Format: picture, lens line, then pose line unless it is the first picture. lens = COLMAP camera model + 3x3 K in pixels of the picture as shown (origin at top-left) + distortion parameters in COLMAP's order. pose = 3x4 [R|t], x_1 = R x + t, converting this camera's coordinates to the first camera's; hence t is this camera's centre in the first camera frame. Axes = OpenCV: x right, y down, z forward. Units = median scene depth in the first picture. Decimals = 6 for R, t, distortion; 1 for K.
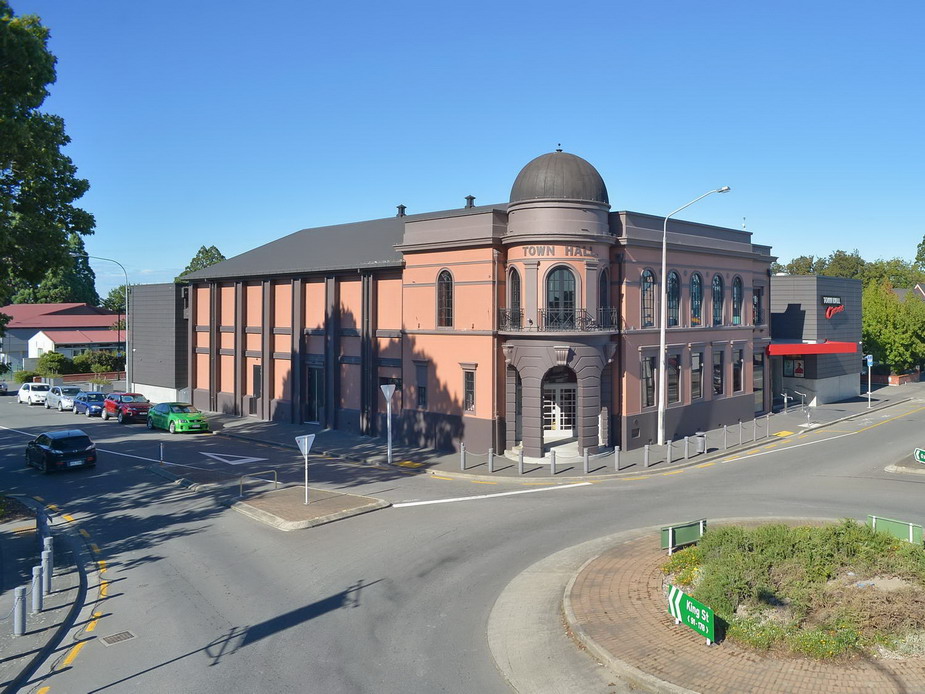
lens RADIAL K [[607.9, 0, 462.5], [0, 607.9, 347.0], [0, 0, 1]] dist [-0.047502, 0.000068]
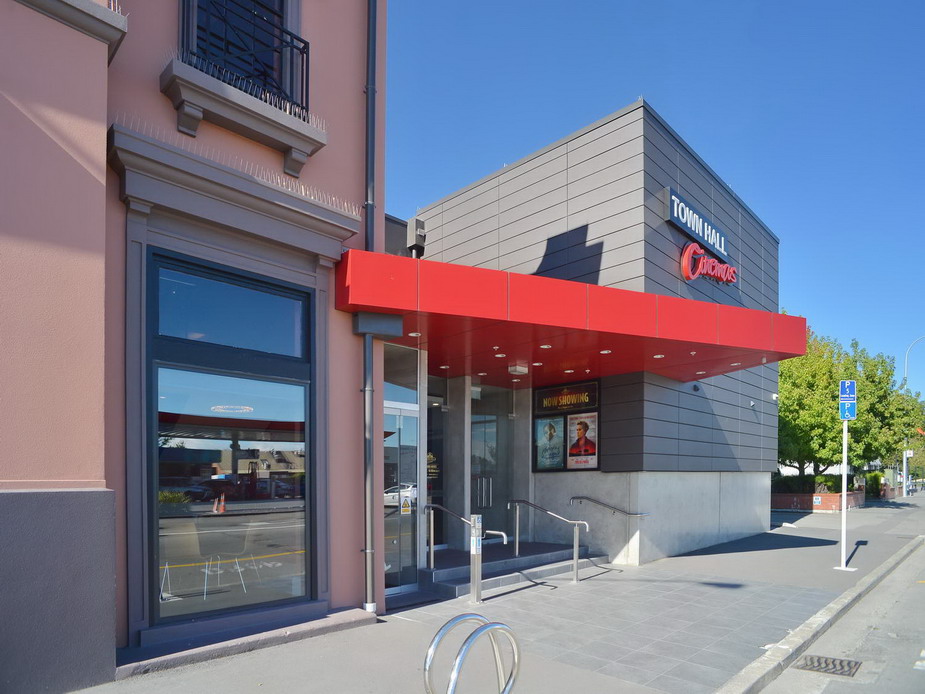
lens RADIAL K [[607.9, 0, 462.5], [0, 607.9, 347.0], [0, 0, 1]] dist [-0.047502, 0.000068]
pose [[0.984991, 0.114783, 0.128911, 0.464961], [-0.093311, 0.982408, -0.161762, 0.050170], [-0.145211, 0.147305, 0.978374, 0.721211]]
